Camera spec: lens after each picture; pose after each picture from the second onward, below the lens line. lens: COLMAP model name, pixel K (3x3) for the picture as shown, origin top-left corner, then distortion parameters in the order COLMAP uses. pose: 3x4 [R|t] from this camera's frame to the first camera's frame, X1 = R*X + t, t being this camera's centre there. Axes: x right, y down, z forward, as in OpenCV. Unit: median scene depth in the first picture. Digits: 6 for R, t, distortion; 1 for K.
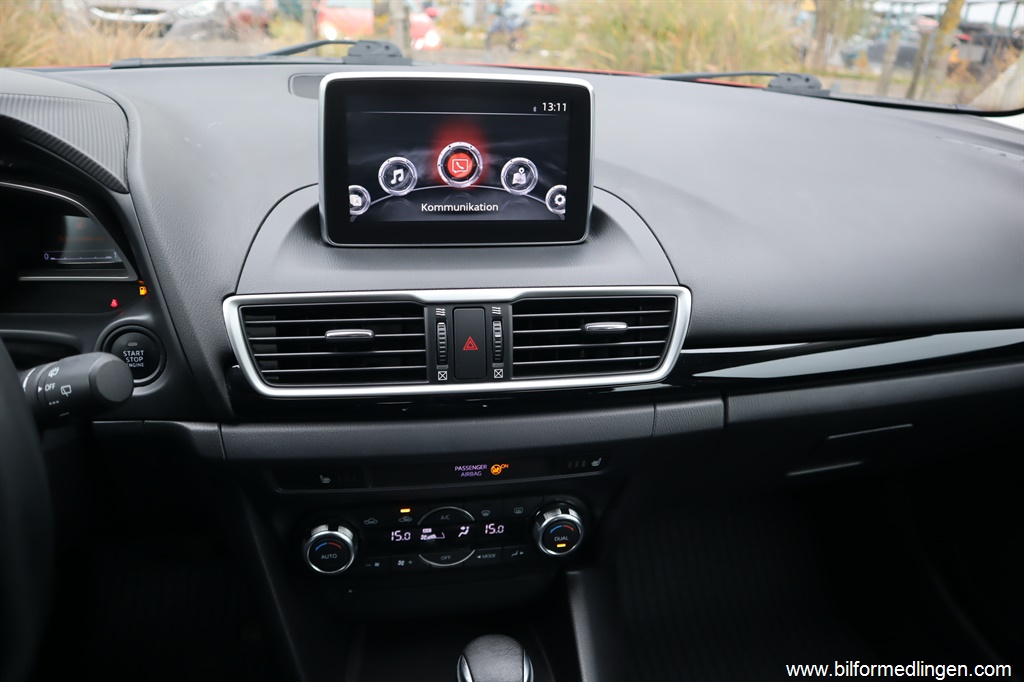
lens RADIAL K [[712.0, 0, 512.0], [0, 712.0, 341.0], [0, 0, 1]] dist [-0.128630, 0.080445]
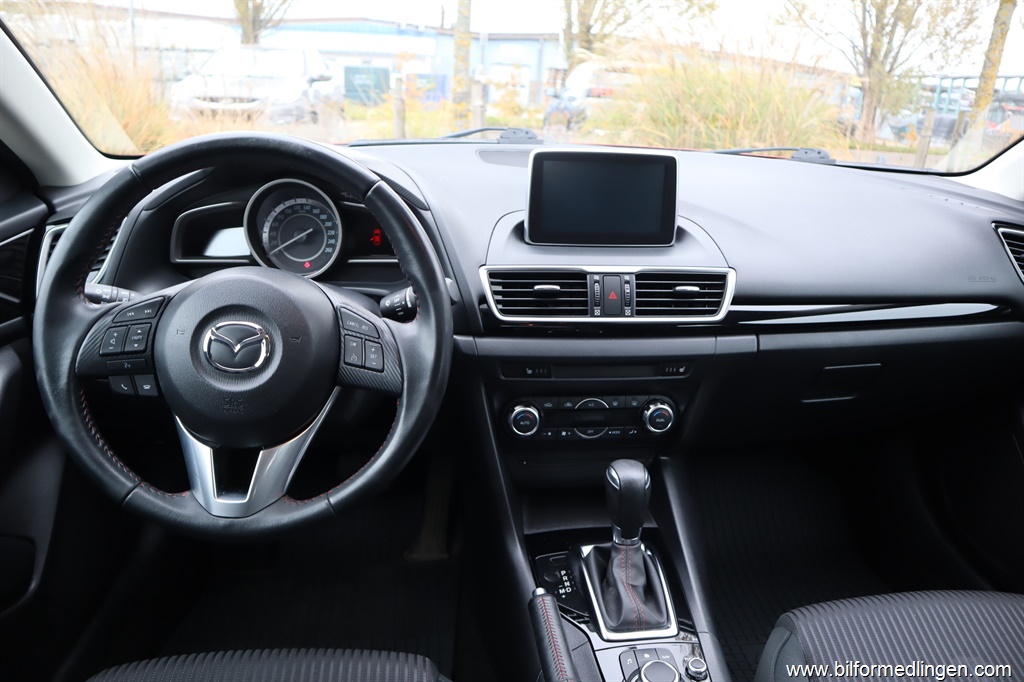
lens RADIAL K [[712.0, 0, 512.0], [0, 712.0, 341.0], [0, 0, 1]] dist [-0.128630, 0.080445]
pose [[0.997529, 0.008368, -0.069760, -0.172072], [-0.015428, 0.994737, -0.101295, 0.281452], [0.068546, 0.102121, 0.992408, -0.730598]]
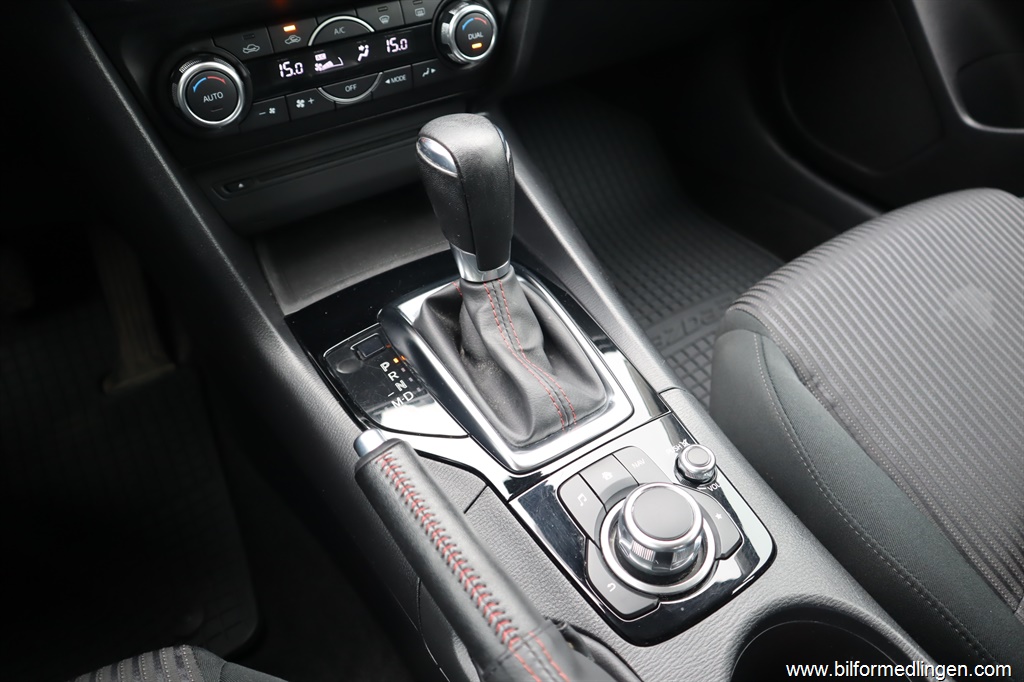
lens RADIAL K [[712.0, 0, 512.0], [0, 712.0, 341.0], [0, 0, 1]] dist [-0.128630, 0.080445]
pose [[0.921209, -0.299386, 0.248479, -0.224434], [0.211143, 0.921119, 0.327044, 0.373084], [-0.326791, -0.248811, 0.911757, 0.116570]]
